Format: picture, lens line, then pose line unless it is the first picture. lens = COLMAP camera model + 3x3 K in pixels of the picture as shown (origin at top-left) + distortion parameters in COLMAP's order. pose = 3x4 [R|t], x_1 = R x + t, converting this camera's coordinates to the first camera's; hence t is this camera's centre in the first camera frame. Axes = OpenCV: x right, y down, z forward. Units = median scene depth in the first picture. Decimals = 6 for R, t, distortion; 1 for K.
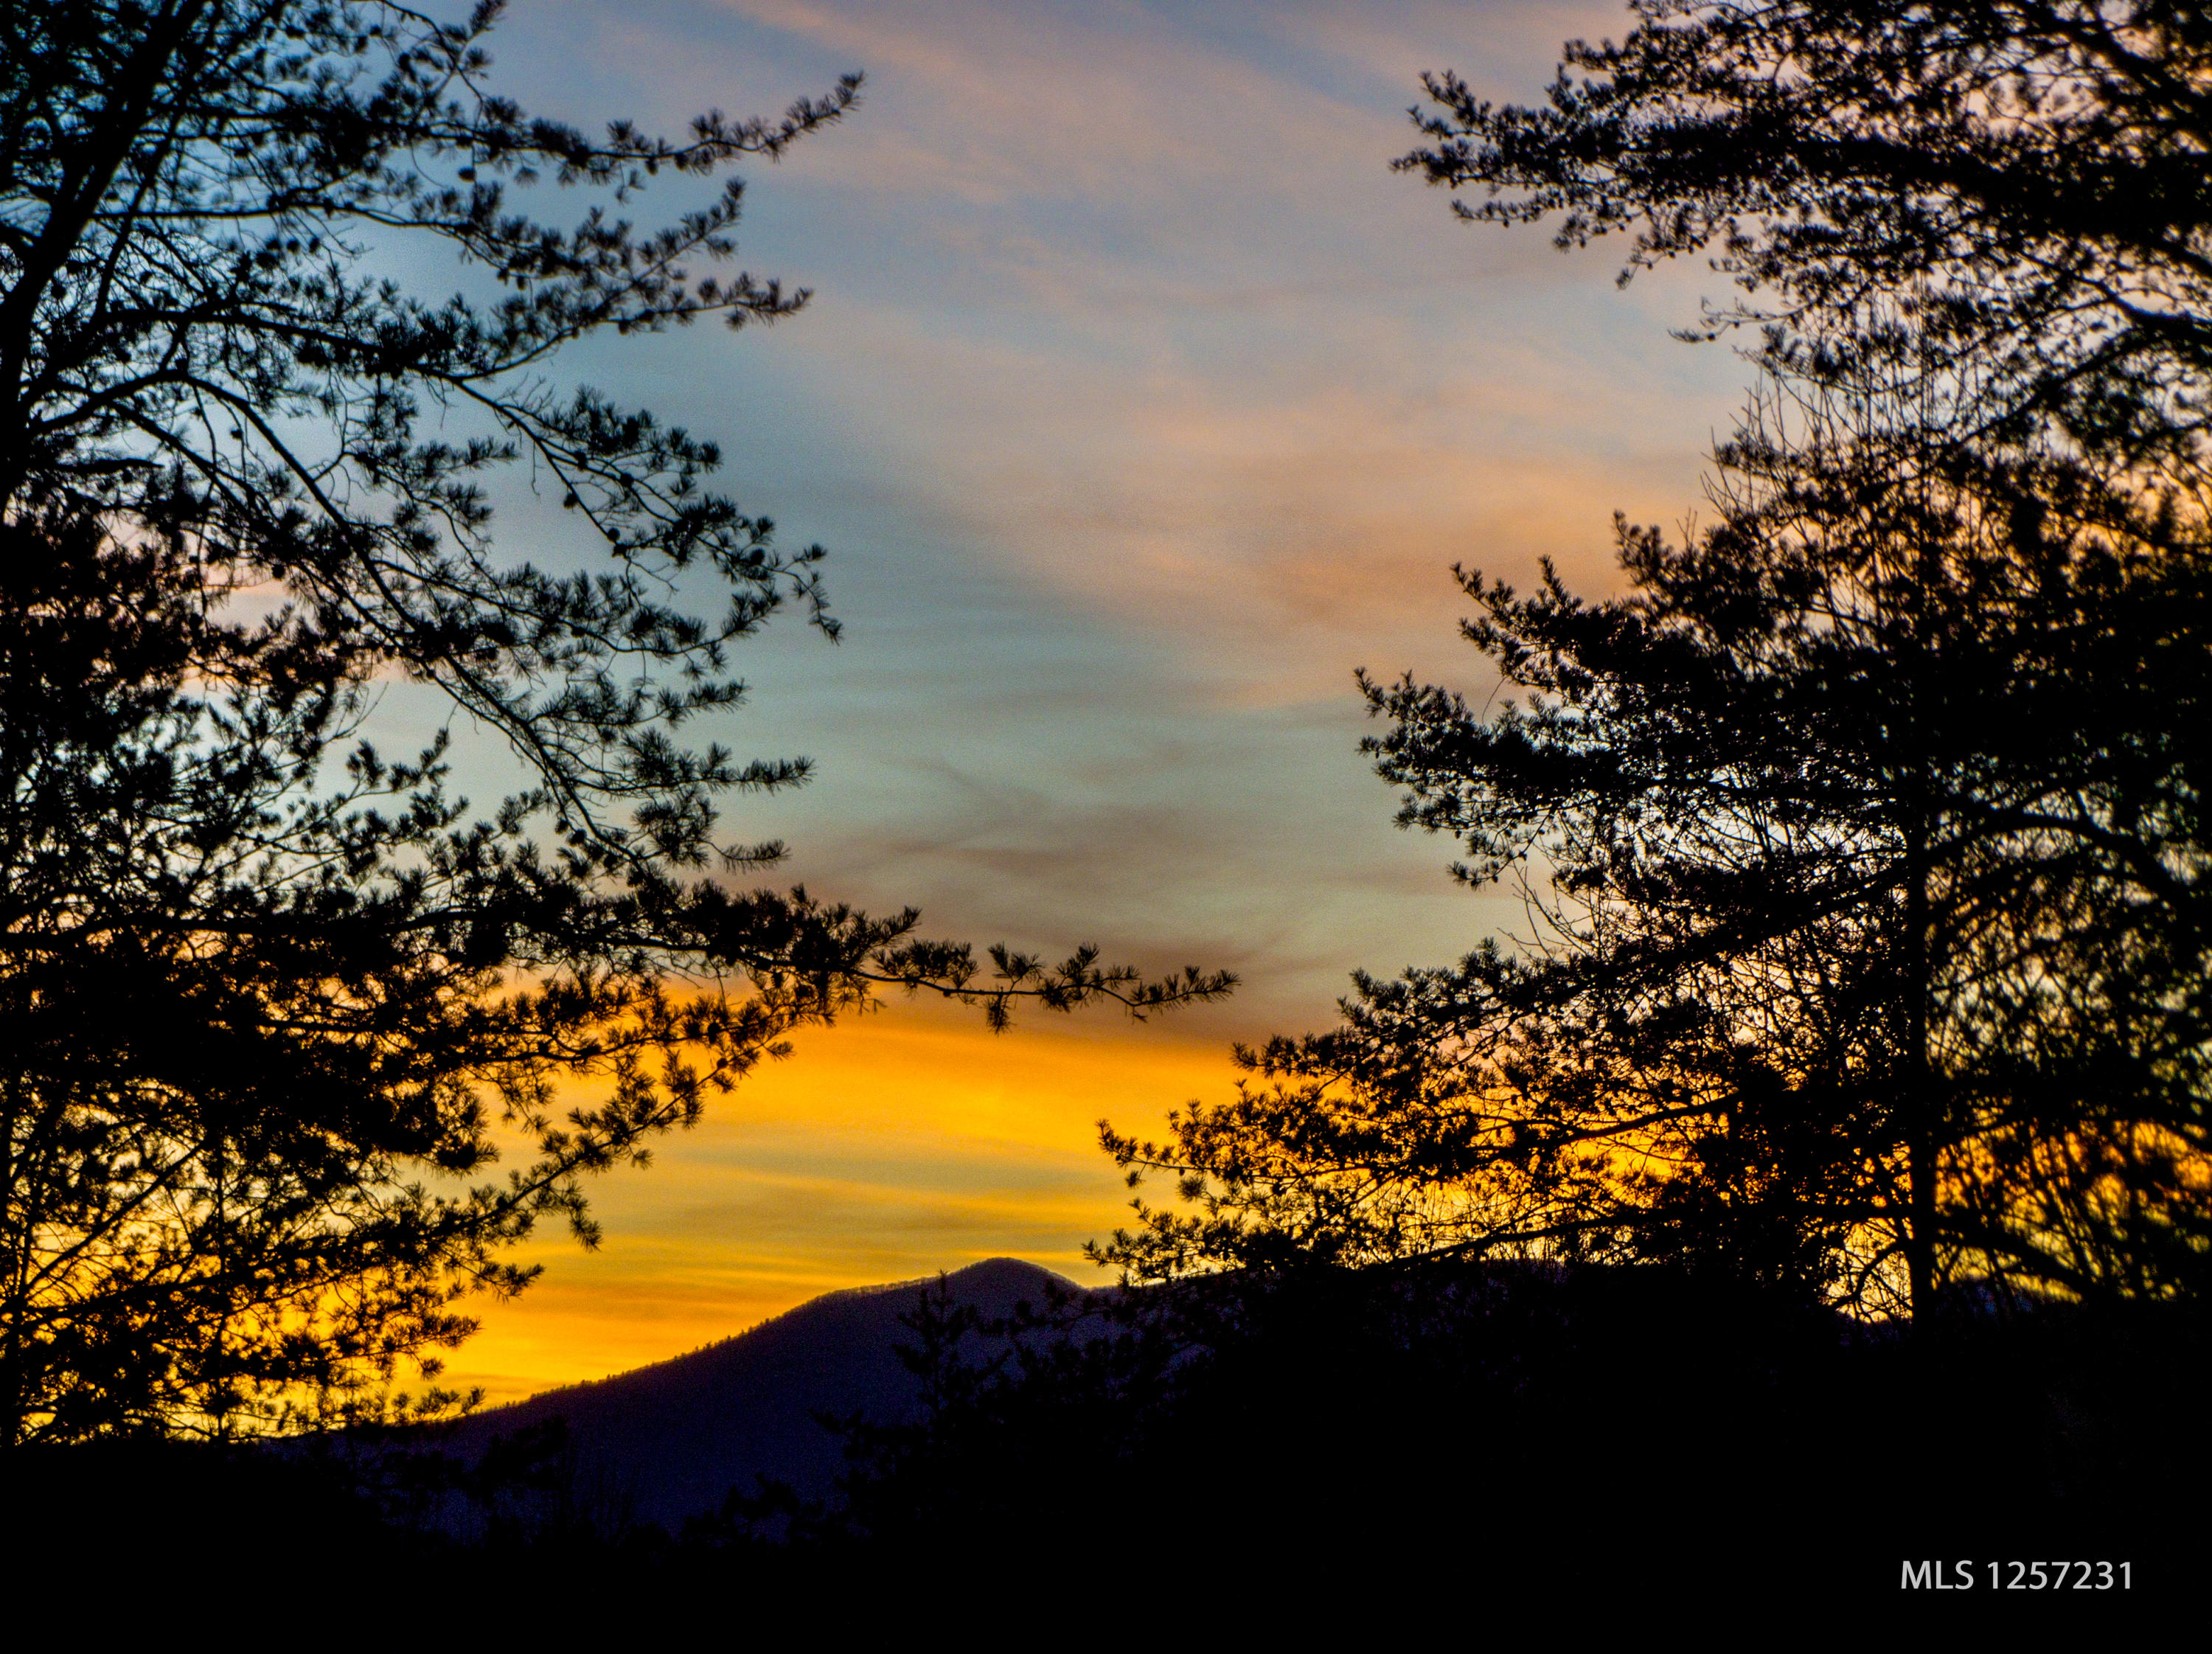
lens RADIAL K [[6967.6, 0, 1106.0], [0, 6967.6, 827.0], [0, 0, 1]] dist [0.245174, 1.638633]
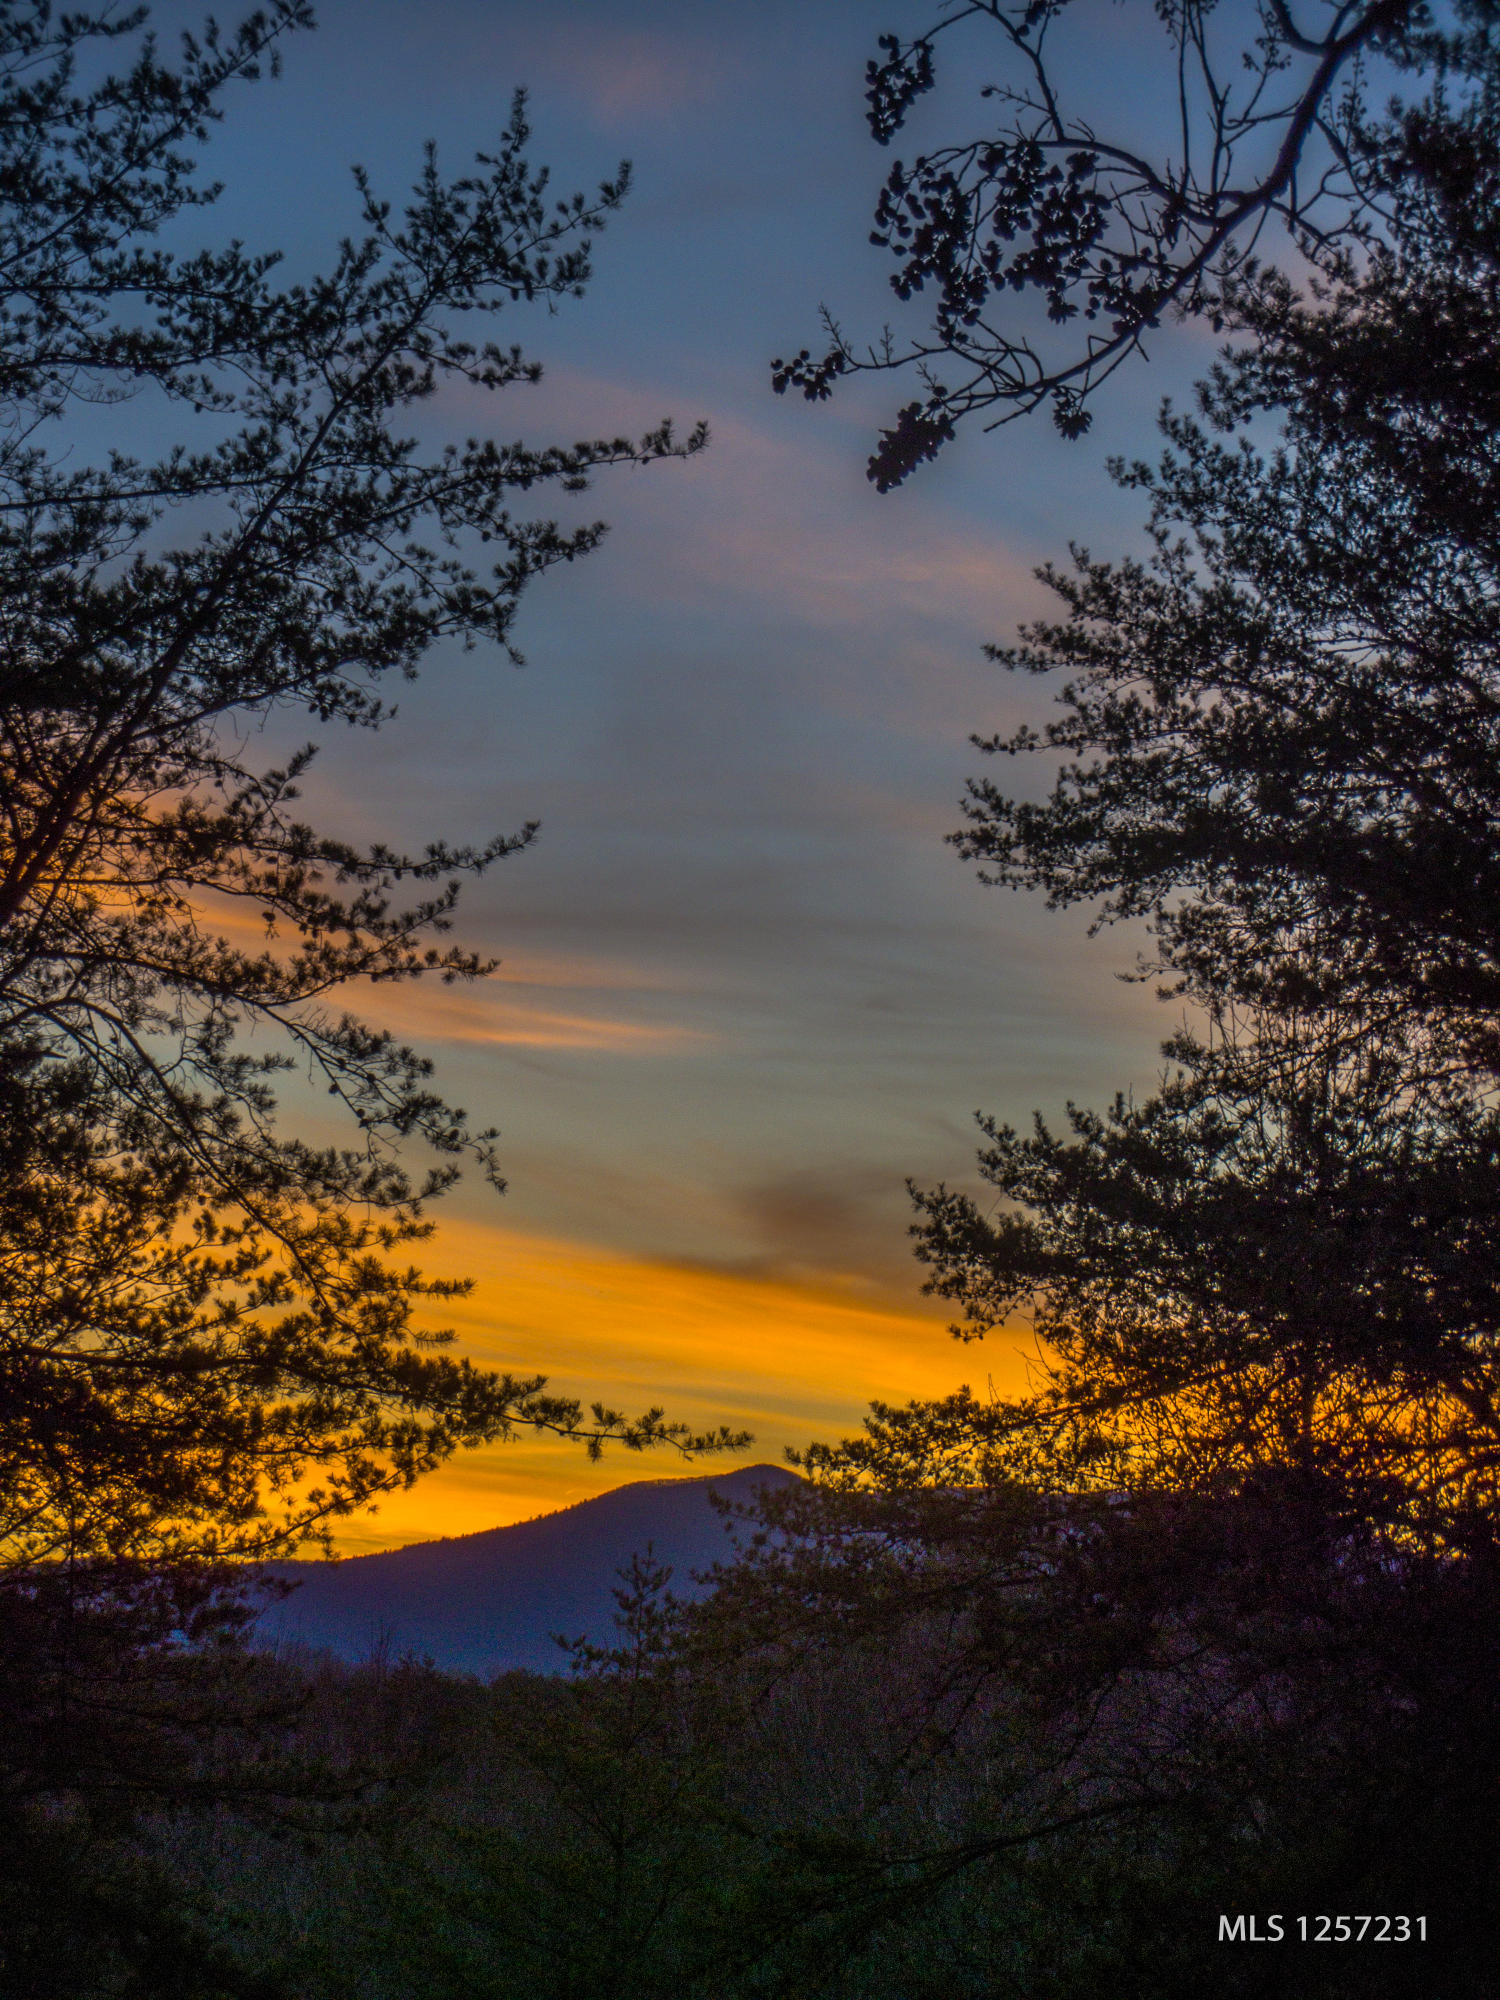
lens RADIAL K [[5710.9, 0, 750.0], [0, 5710.9, 1000.0], [0, 0, 1]] dist [-0.021338, 0.915915]
pose [[0.997869, 0.055496, -0.034302, 0.054225], [-0.055852, 0.998394, -0.009501, -0.059513], [0.033719, 0.011397, 0.999366, -0.228083]]
